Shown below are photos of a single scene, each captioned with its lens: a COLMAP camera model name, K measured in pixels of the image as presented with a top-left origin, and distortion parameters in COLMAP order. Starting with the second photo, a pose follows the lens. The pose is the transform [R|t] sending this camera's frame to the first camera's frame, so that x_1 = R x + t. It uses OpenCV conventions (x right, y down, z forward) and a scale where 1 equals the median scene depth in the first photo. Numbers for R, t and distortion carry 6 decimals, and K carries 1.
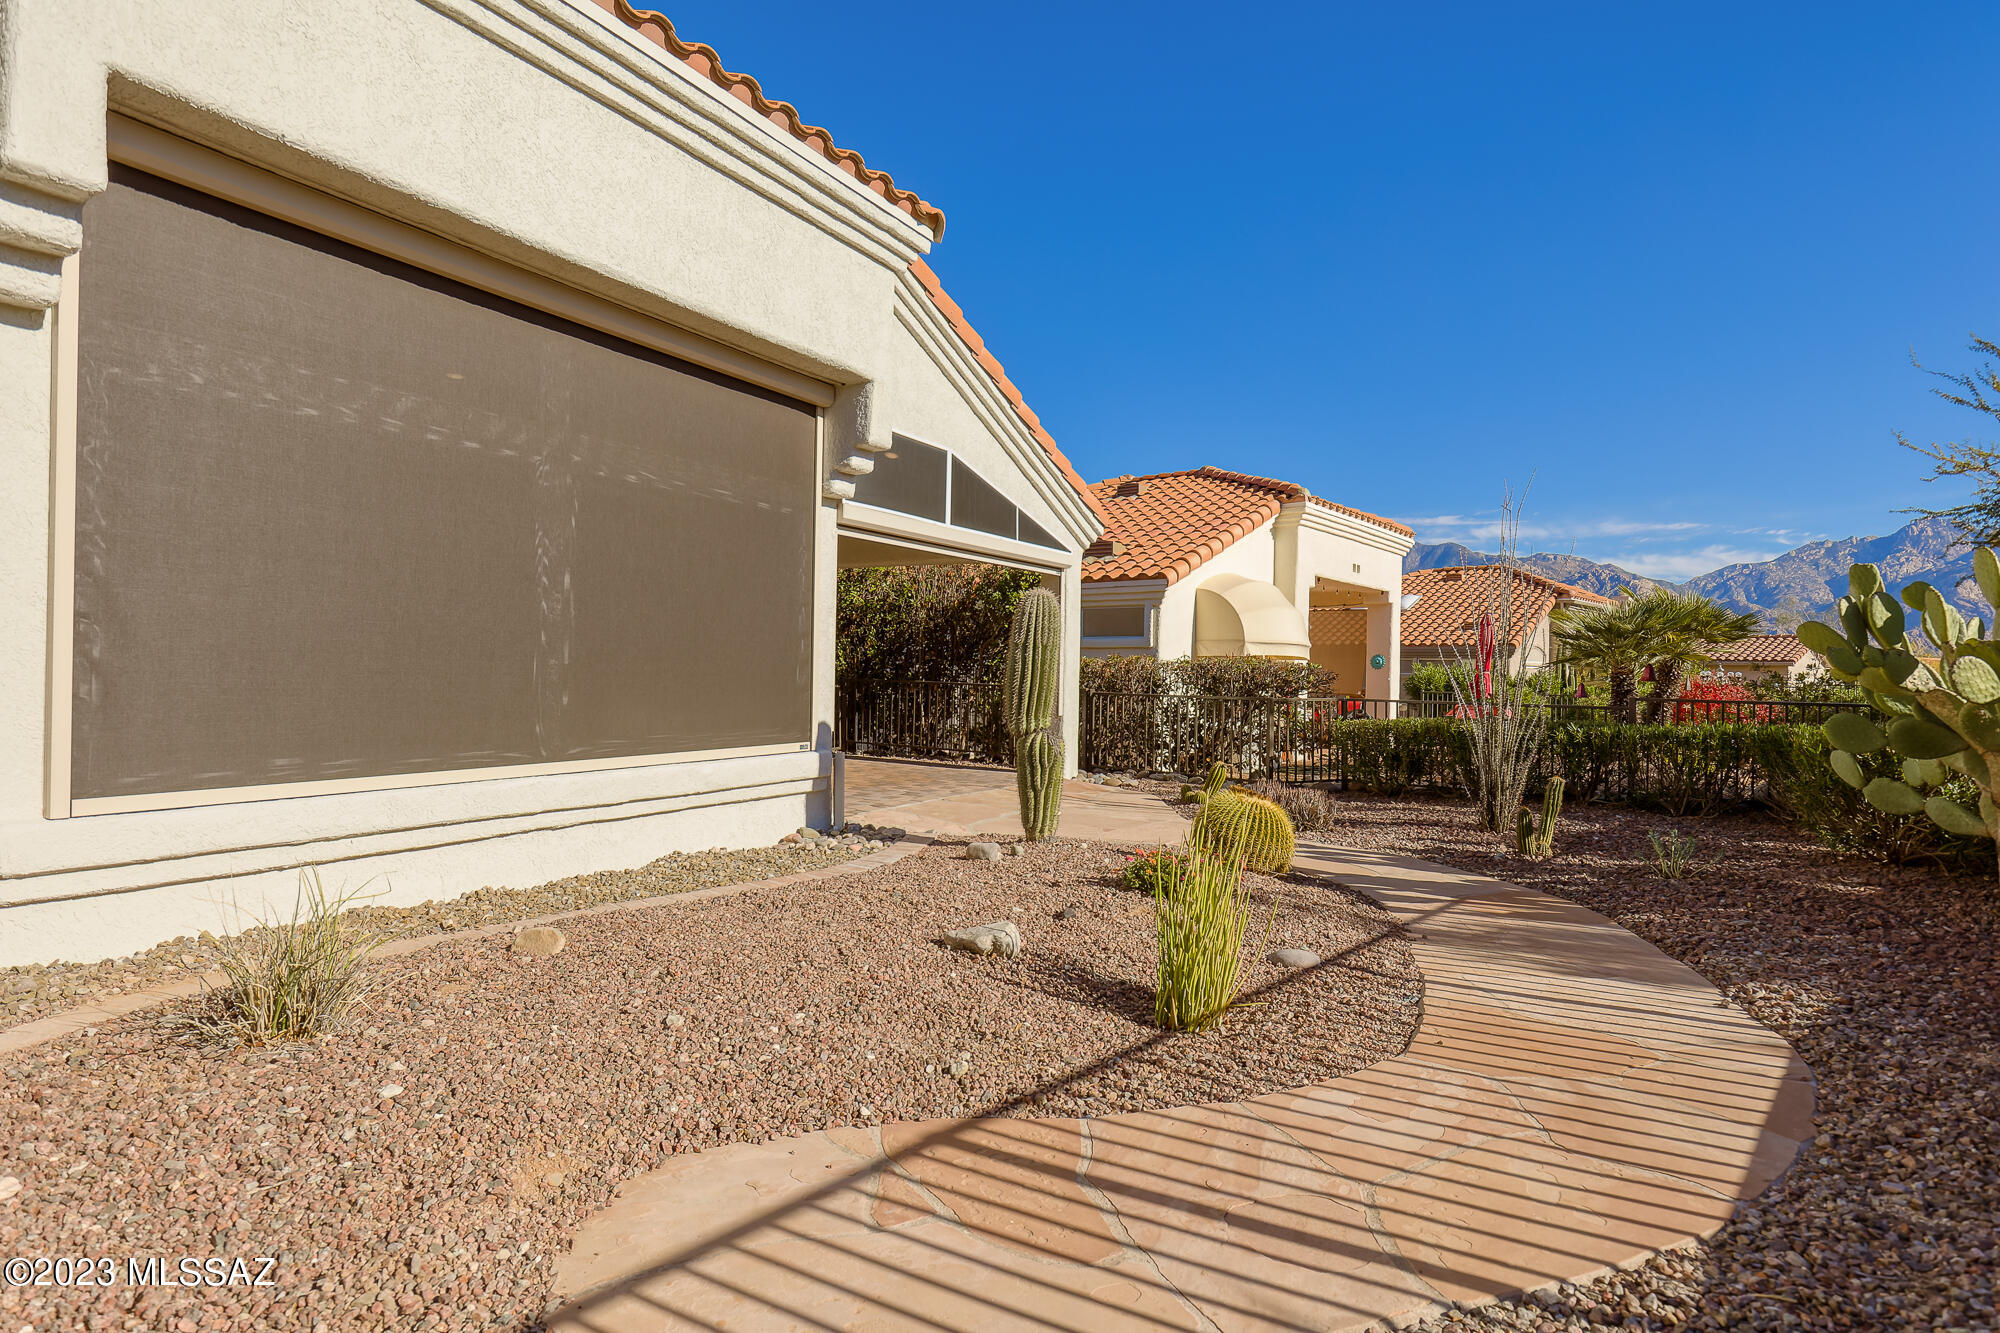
lens RADIAL K [[1032.6, 0, 1010.9], [0, 1032.6, 666.2], [0, 0, 1]] dist [0.002766, 0.000937]
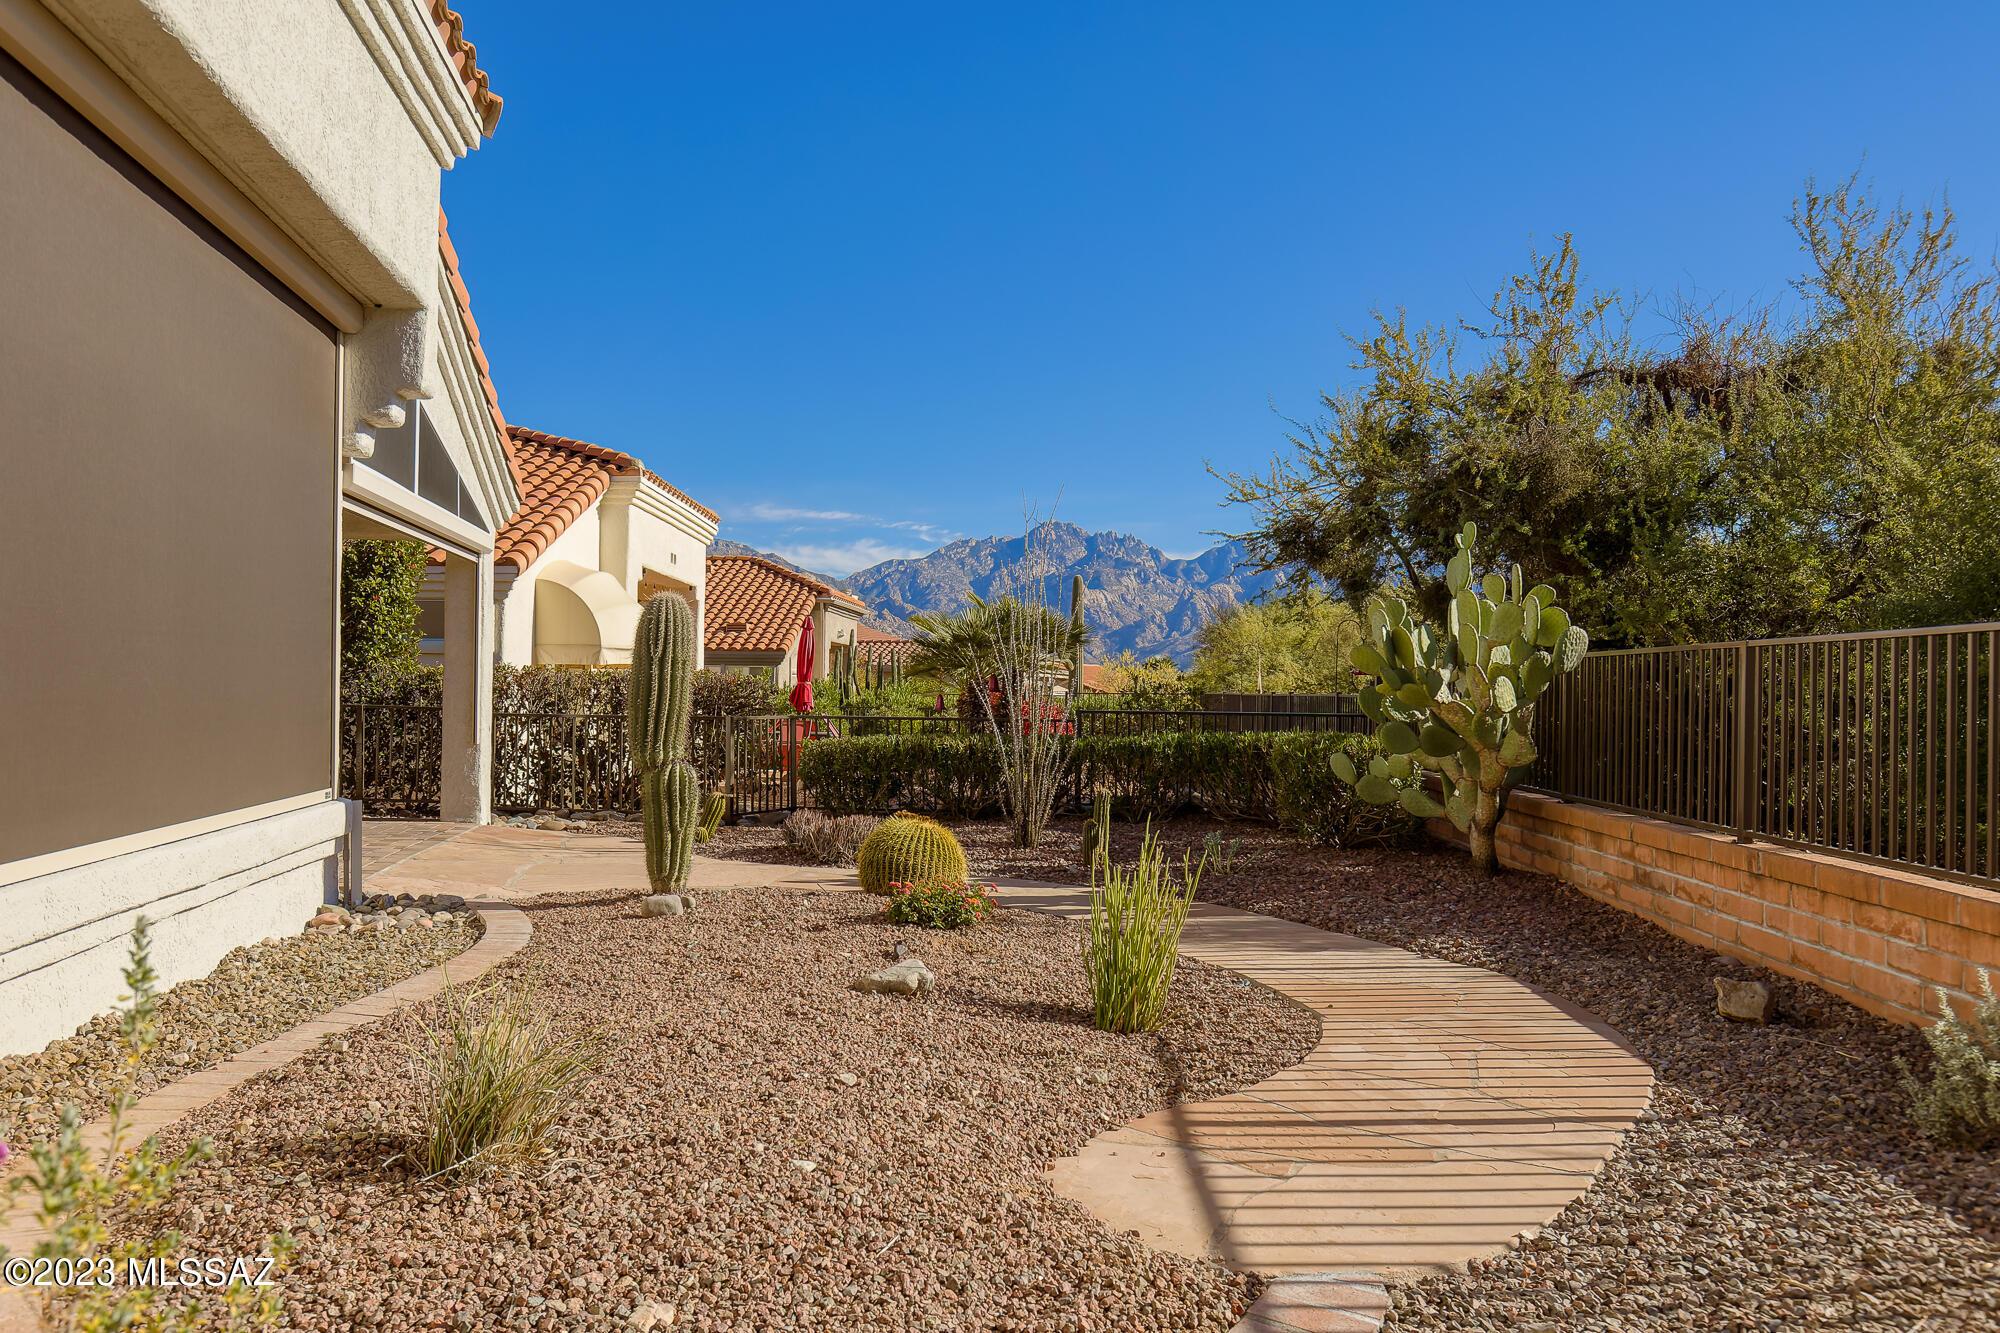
lens RADIAL K [[1261.7, 0, 997.4], [0, 1261.7, 681.1], [0, 0, 1]] dist [0.014943, -0.000199]
pose [[0.848184, -0.002783, 0.529694, -0.297852], [0.000871, 0.999992, 0.003860, -0.006508], [-0.529701, -0.002813, 0.848180, -0.012490]]
